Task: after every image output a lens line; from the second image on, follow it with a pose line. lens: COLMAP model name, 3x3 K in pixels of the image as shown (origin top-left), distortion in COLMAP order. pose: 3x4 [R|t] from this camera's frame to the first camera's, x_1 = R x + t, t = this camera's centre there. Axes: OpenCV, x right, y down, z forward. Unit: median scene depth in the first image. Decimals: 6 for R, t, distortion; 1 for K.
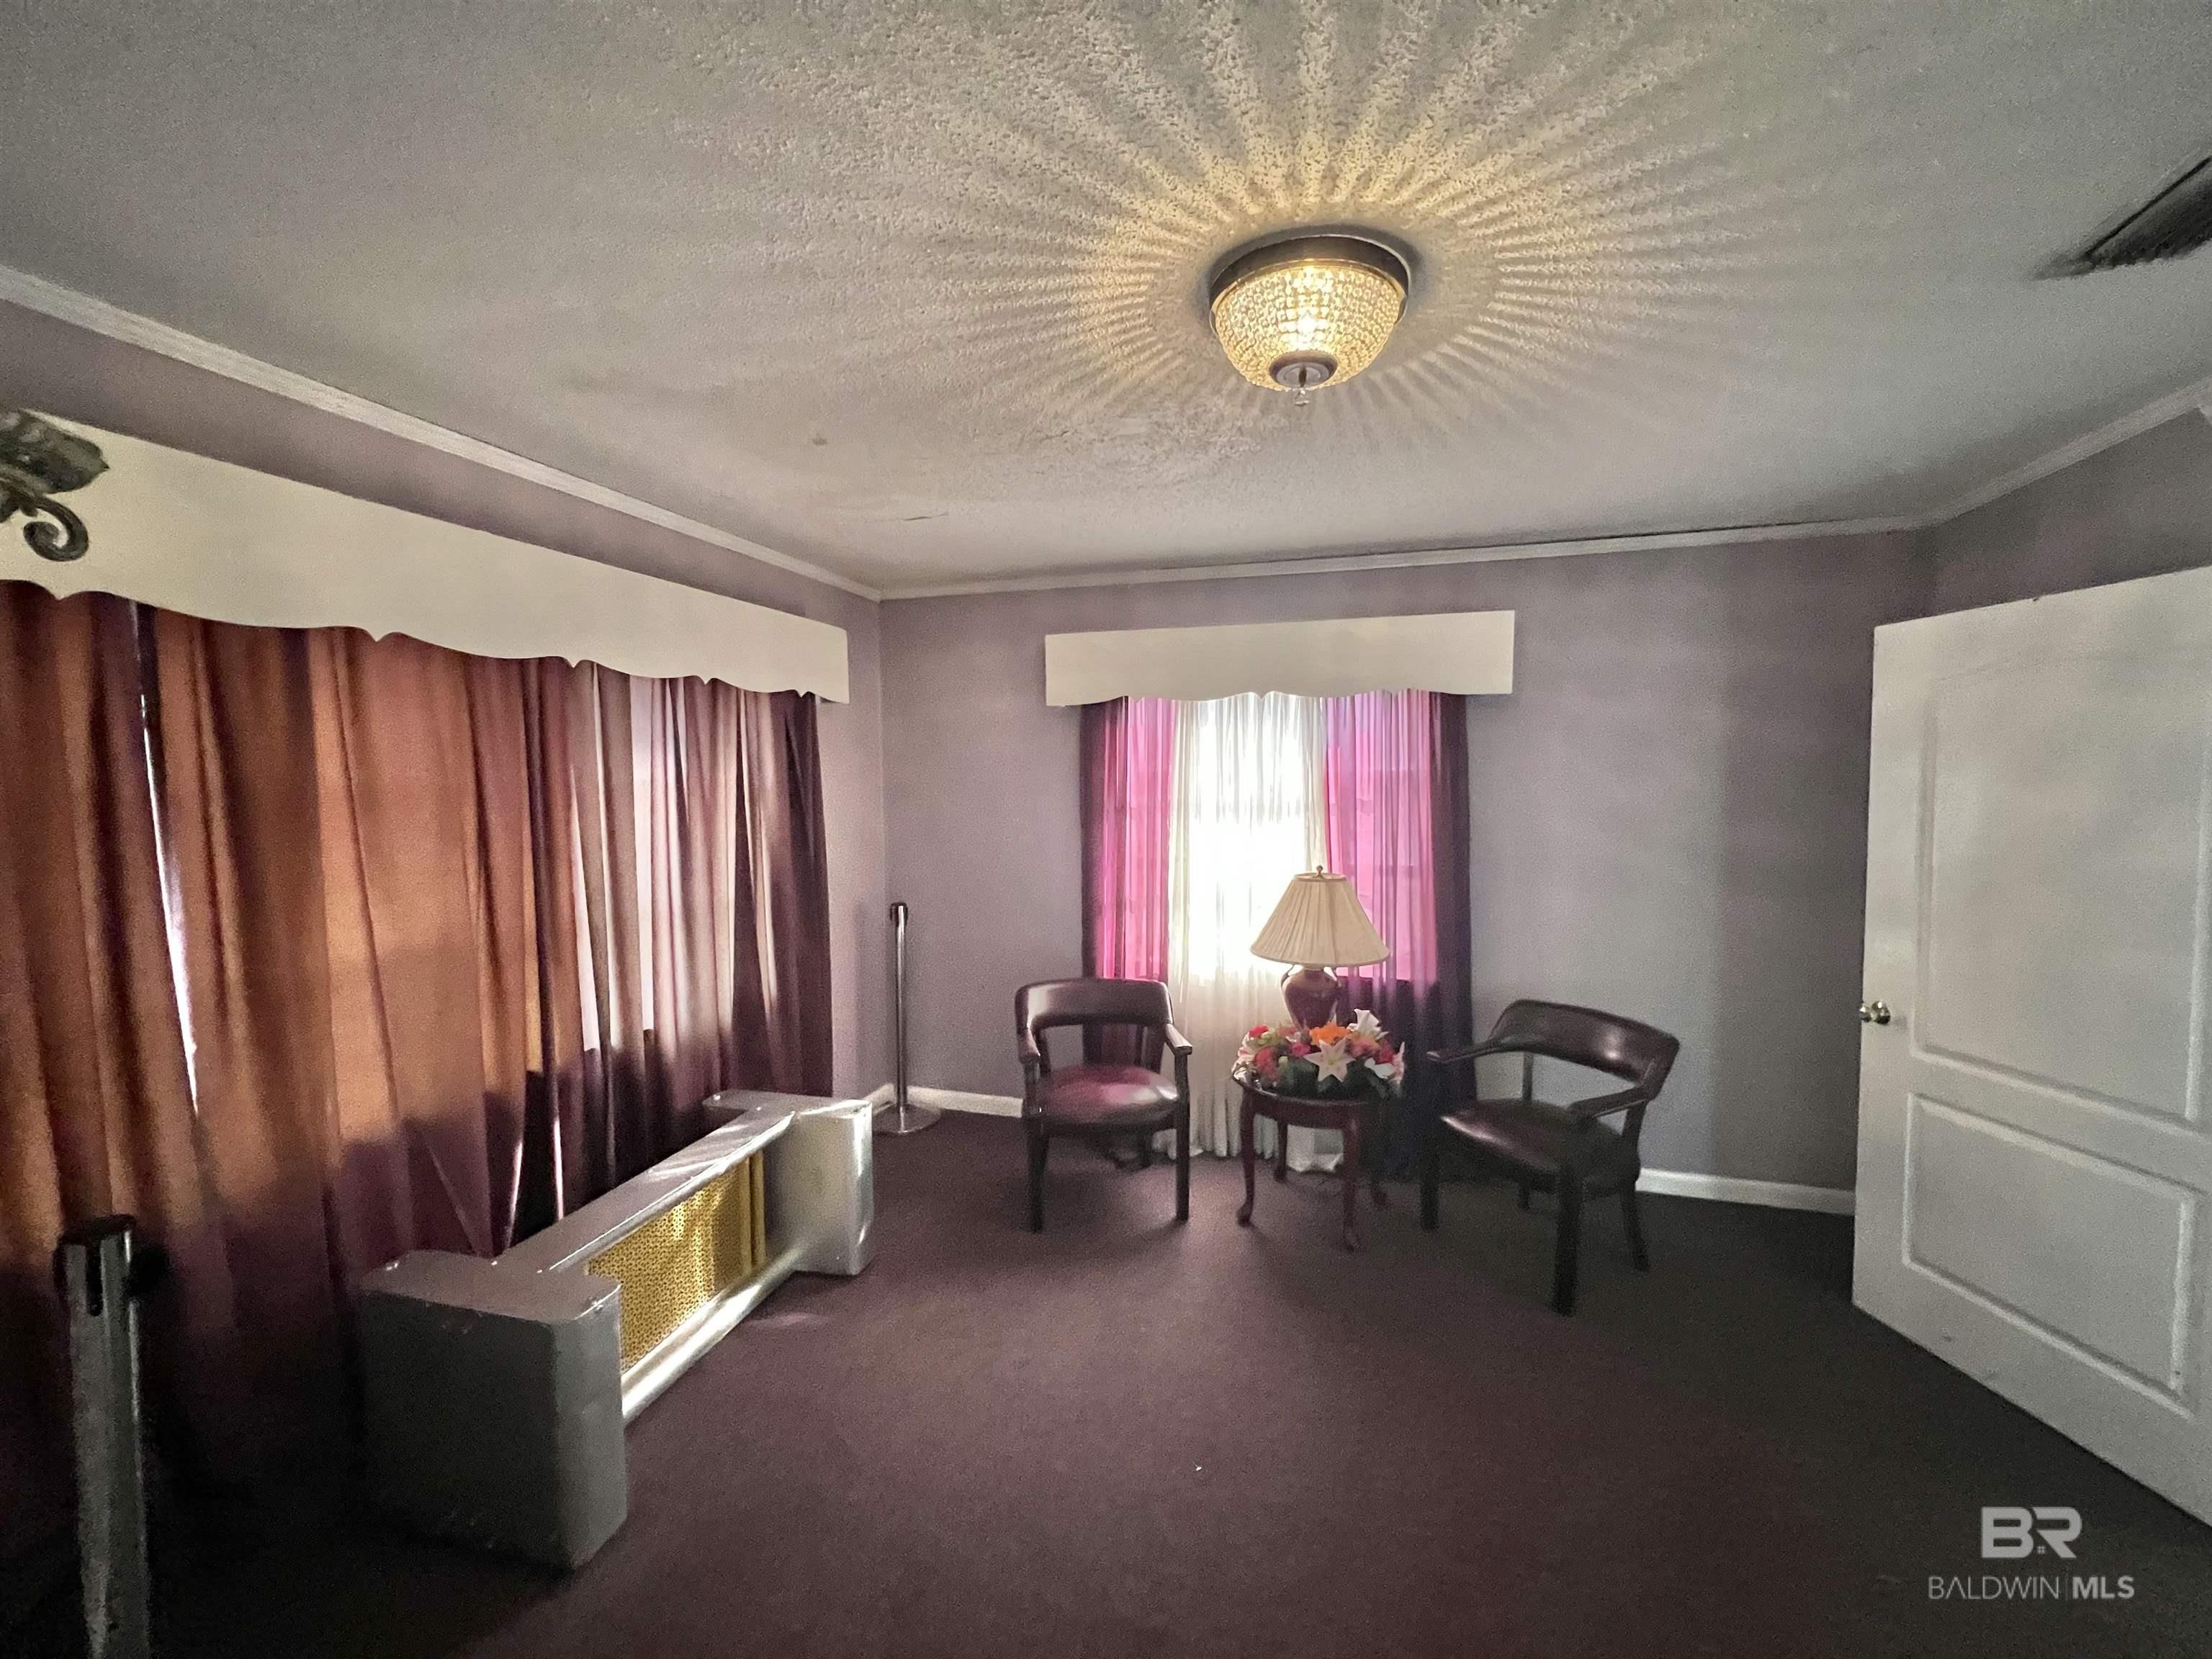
lens RADIAL K [[872.2, 0, 1105.9], [0, 872.2, 827.5], [0, 0, 1]] dist [0.000422, -0.000019]
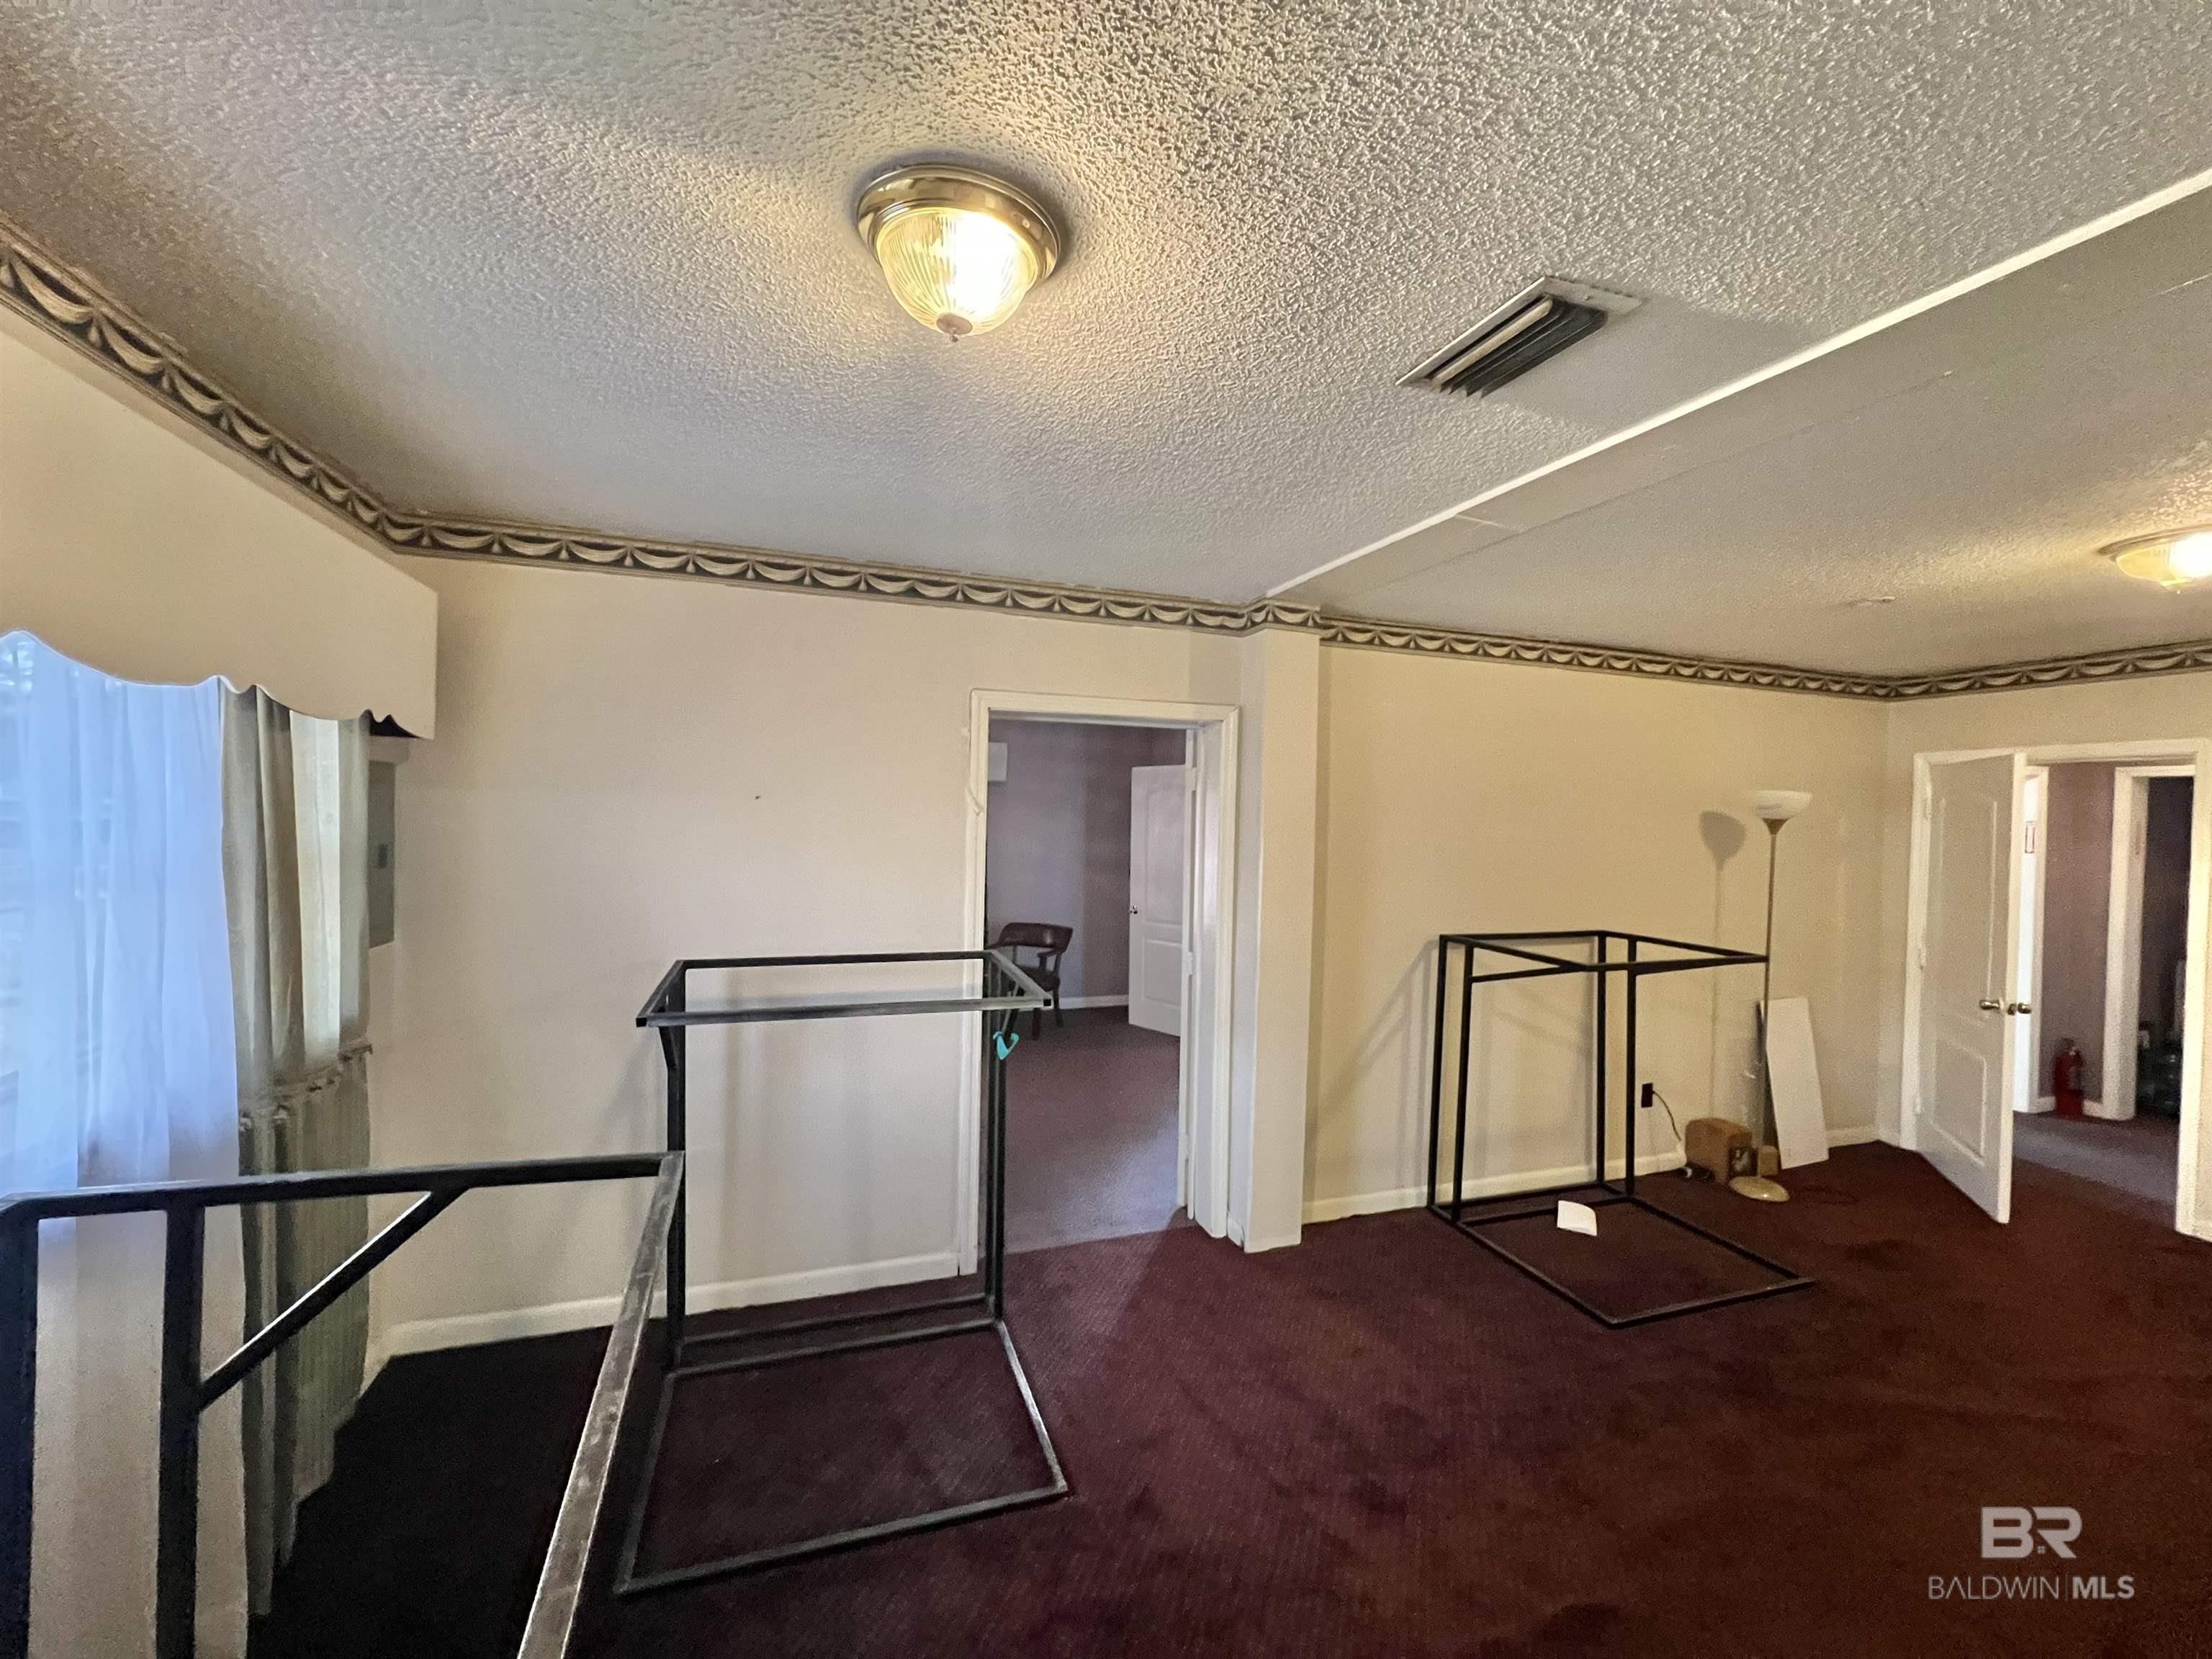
lens RADIAL K [[891.3, 0, 1109.5], [0, 891.3, 827.7], [0, 0, 1]] dist [-0.001273, -0.000040]
pose [[0.795443, 0.015308, 0.605835, -0.737846], [0.008326, 0.999311, -0.036181, 0.049197], [-0.605971, 0.033824, 0.794767, -1.005981]]
